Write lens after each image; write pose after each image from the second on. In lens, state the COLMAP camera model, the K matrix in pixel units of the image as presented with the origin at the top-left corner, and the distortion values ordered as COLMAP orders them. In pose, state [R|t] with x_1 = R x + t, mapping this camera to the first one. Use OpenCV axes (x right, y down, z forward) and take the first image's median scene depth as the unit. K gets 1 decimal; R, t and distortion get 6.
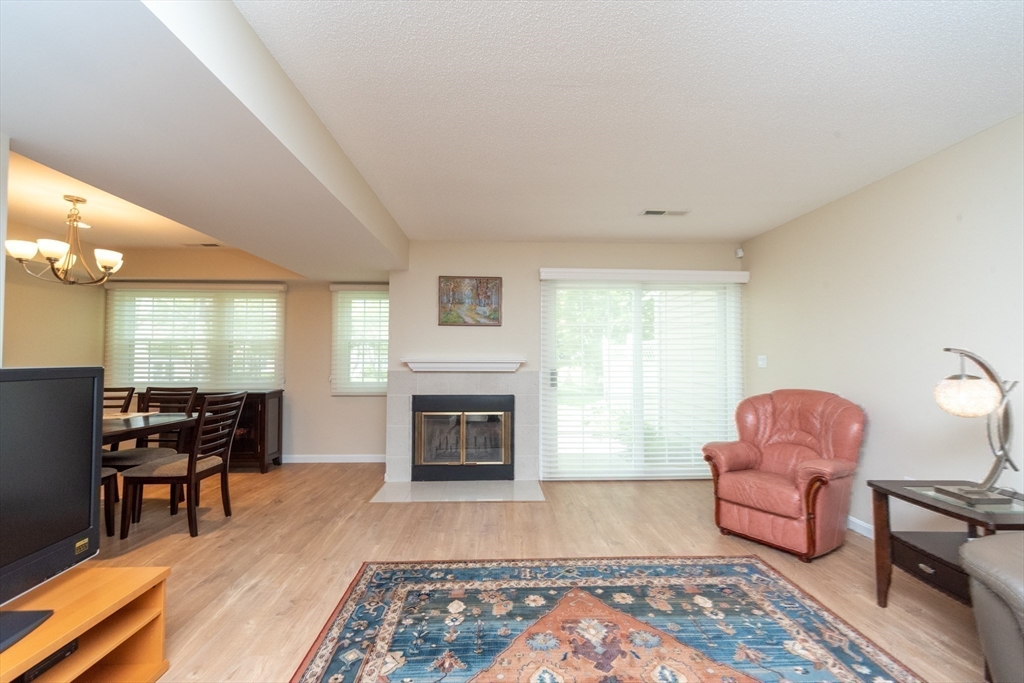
lens RADIAL K [[408.7, 0, 509.7], [0, 408.7, 347.6], [0, 0, 1]] dist [0.003279, 0.000187]
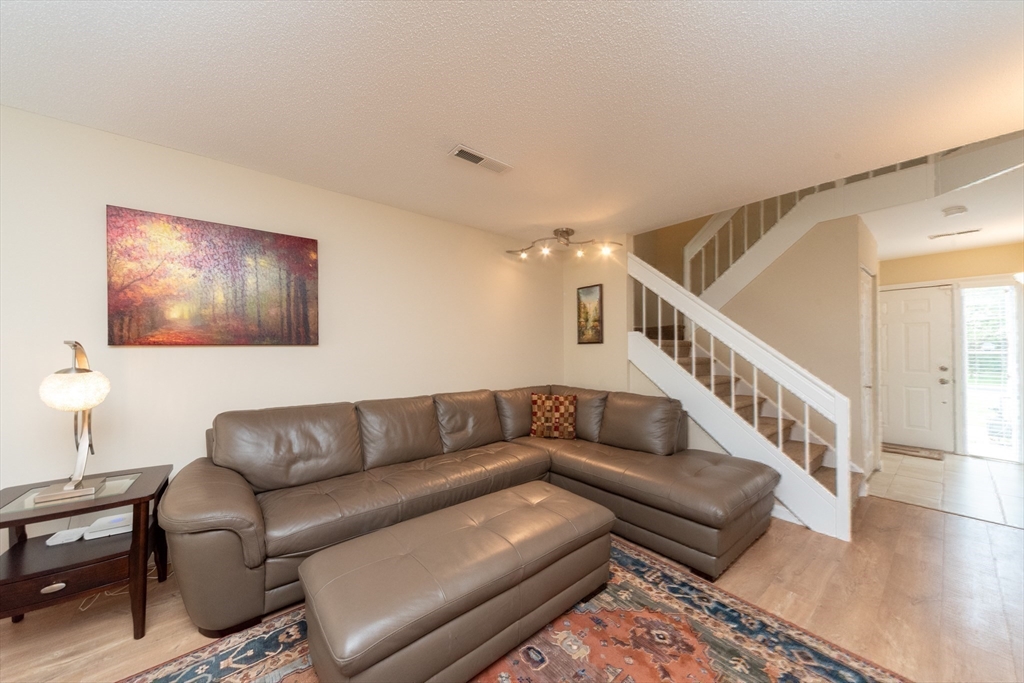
lens RADIAL K [[354.7, 0, 514.3], [0, 354.7, 351.9], [0, 0, 1]] dist [0.004822, 0.000008]
pose [[-0.607345, -0.003146, 0.794432, -0.090595], [-0.020182, 0.999731, -0.011470, 0.006641], [-0.794182, -0.022999, -0.607245, 0.304013]]
